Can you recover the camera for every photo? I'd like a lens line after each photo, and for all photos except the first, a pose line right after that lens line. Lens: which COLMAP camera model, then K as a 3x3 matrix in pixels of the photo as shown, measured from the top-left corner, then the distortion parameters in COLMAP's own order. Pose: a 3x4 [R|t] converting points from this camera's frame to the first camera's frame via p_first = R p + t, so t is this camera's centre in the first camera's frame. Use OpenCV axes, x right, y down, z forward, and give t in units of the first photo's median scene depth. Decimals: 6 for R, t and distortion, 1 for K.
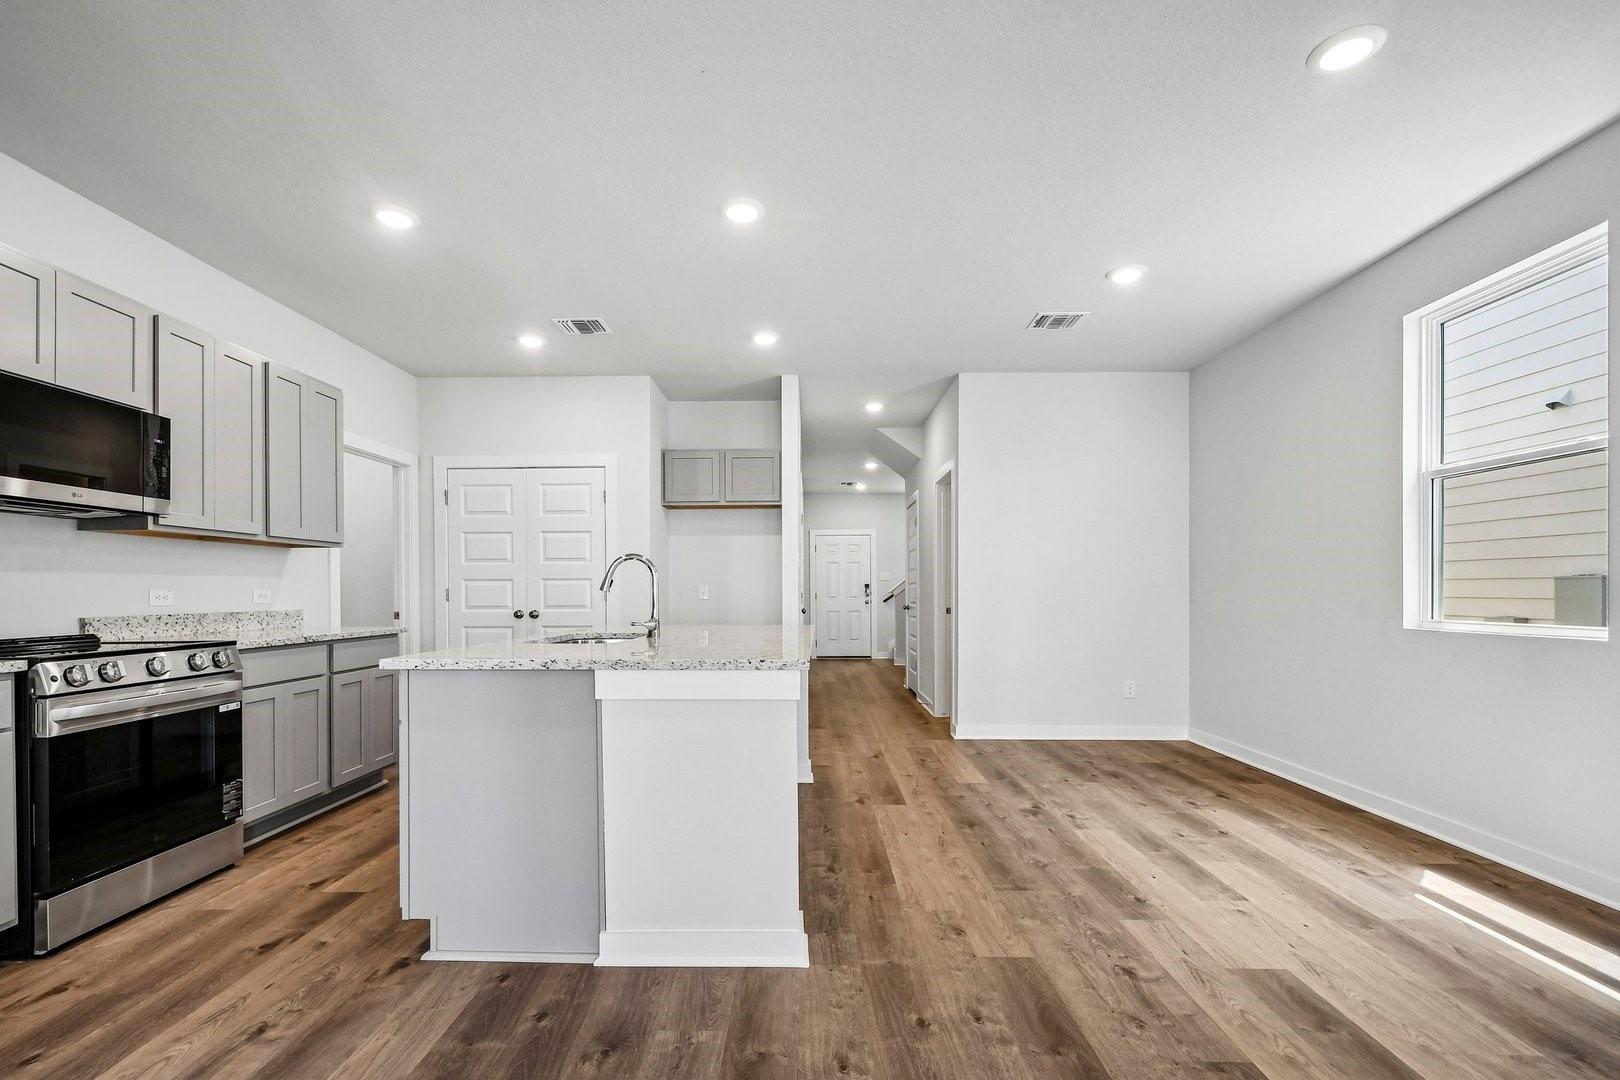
lens RADIAL K [[713.4, 0, 791.4], [0, 713.4, 593.6], [0, 0, 1]] dist [0.005522, -0.004259]
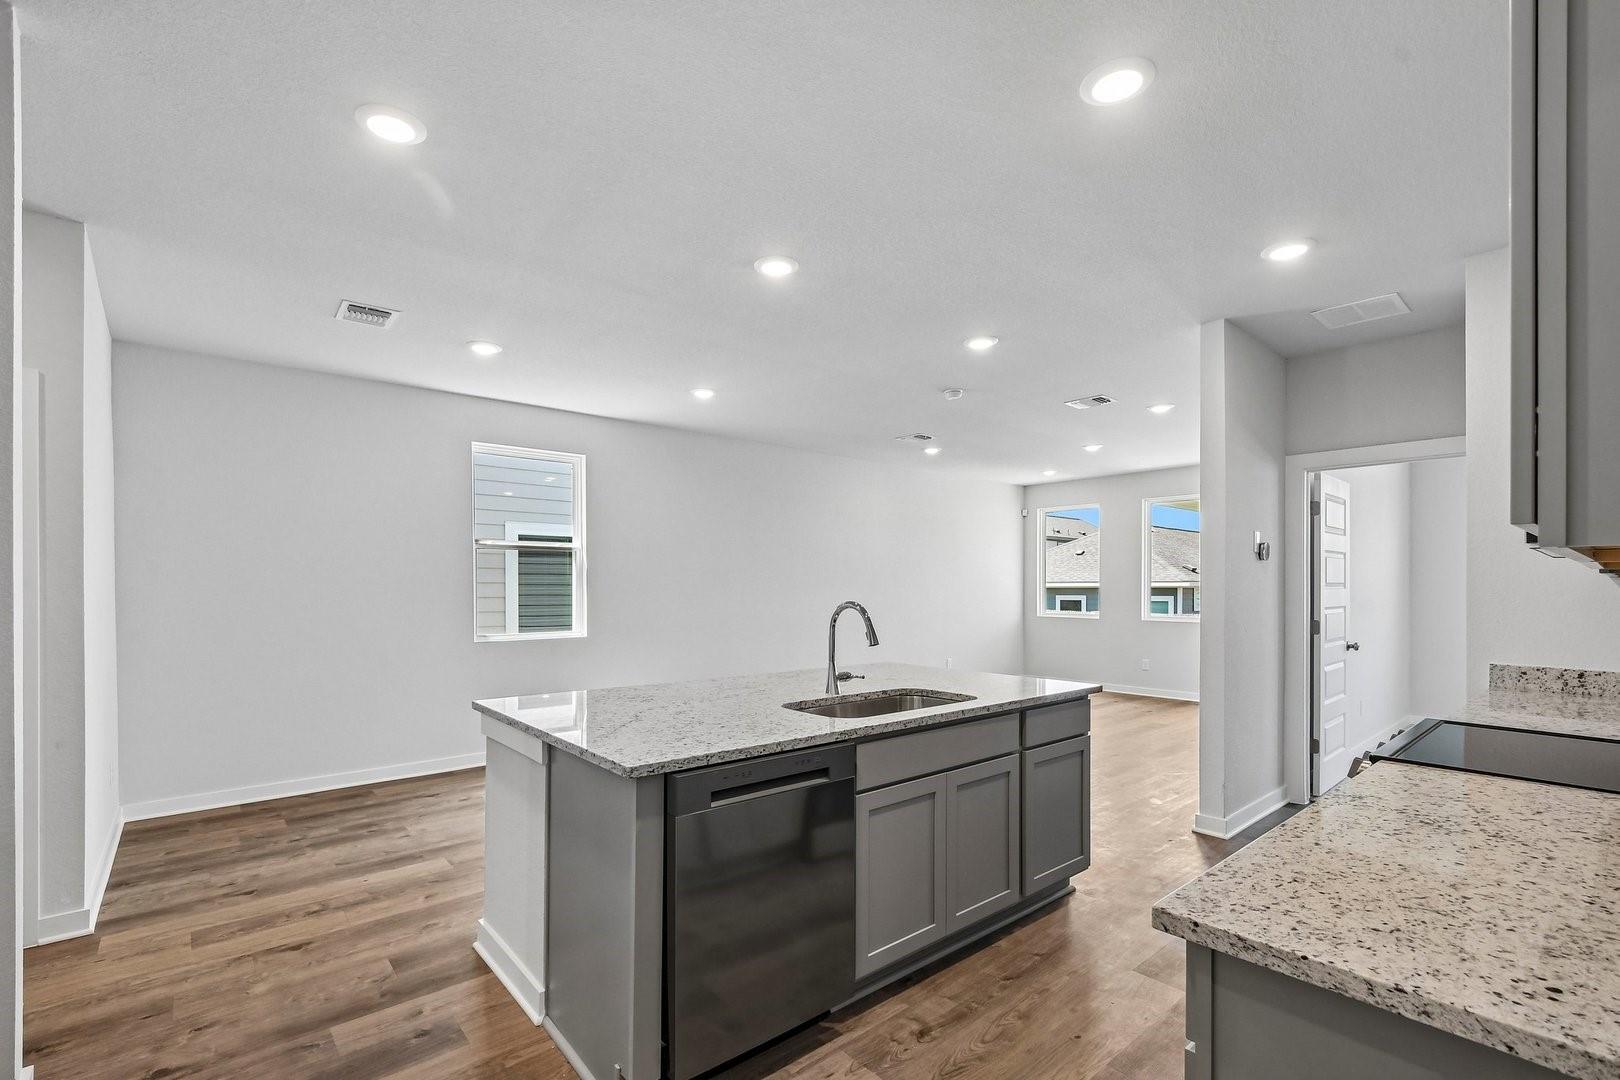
lens RADIAL K [[713.4, 0, 796.5], [0, 713.4, 587.7], [0, 0, 1]] dist [0.005522, -0.004259]
pose [[-0.666786, 0.000984, 0.745249, -0.715443], [0.004062, 0.999989, 0.002313, -0.064054], [-0.745239, 0.004569, -0.666782, 1.400896]]
